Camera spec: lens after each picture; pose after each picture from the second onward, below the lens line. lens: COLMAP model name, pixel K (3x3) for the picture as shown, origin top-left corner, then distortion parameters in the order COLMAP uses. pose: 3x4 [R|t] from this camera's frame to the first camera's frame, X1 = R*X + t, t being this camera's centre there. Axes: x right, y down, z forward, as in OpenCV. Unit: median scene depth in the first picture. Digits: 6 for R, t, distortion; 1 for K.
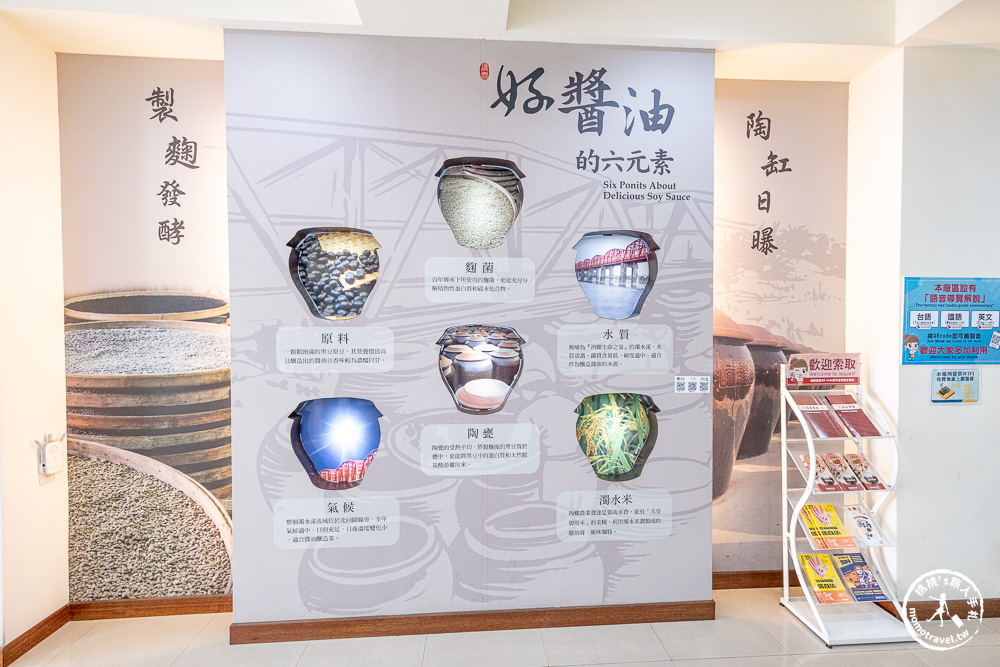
lens RADIAL K [[447.4, 0, 484.7], [0, 447.4, 353.1], [0, 0, 1]] dist [0.010331, -0.000301]
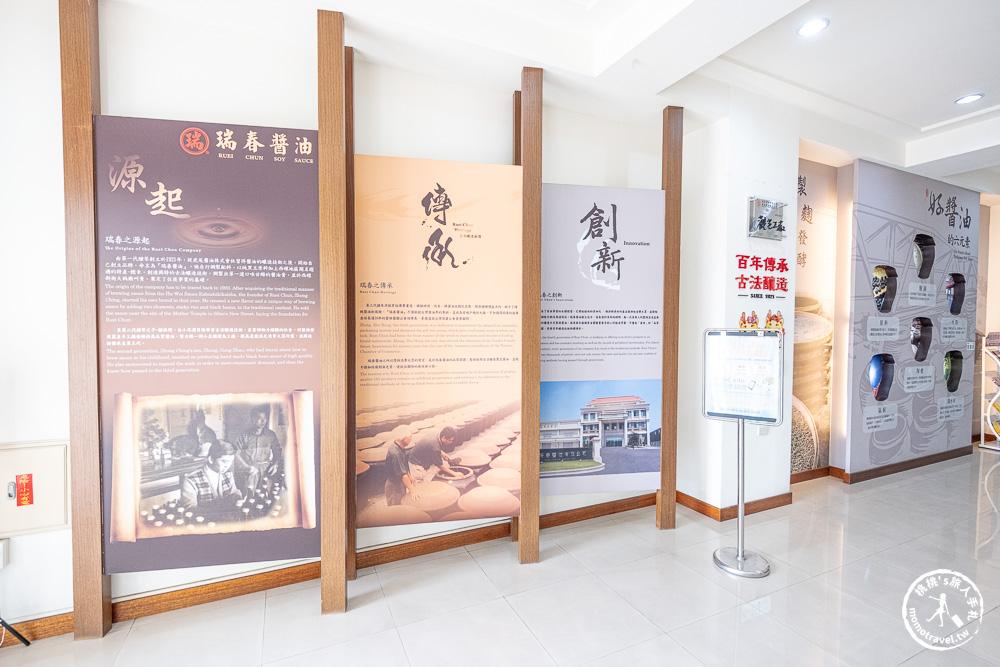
lens RADIAL K [[456.5, 0, 500.8], [0, 456.5, 334.8], [0, 0, 1]] dist [-0.002255, -0.000594]
pose [[0.932335, 0.004237, 0.361572, -2.511917], [-0.008374, 0.999916, 0.009877, 0.012519], [-0.361499, -0.012237, 0.932292, -0.230488]]
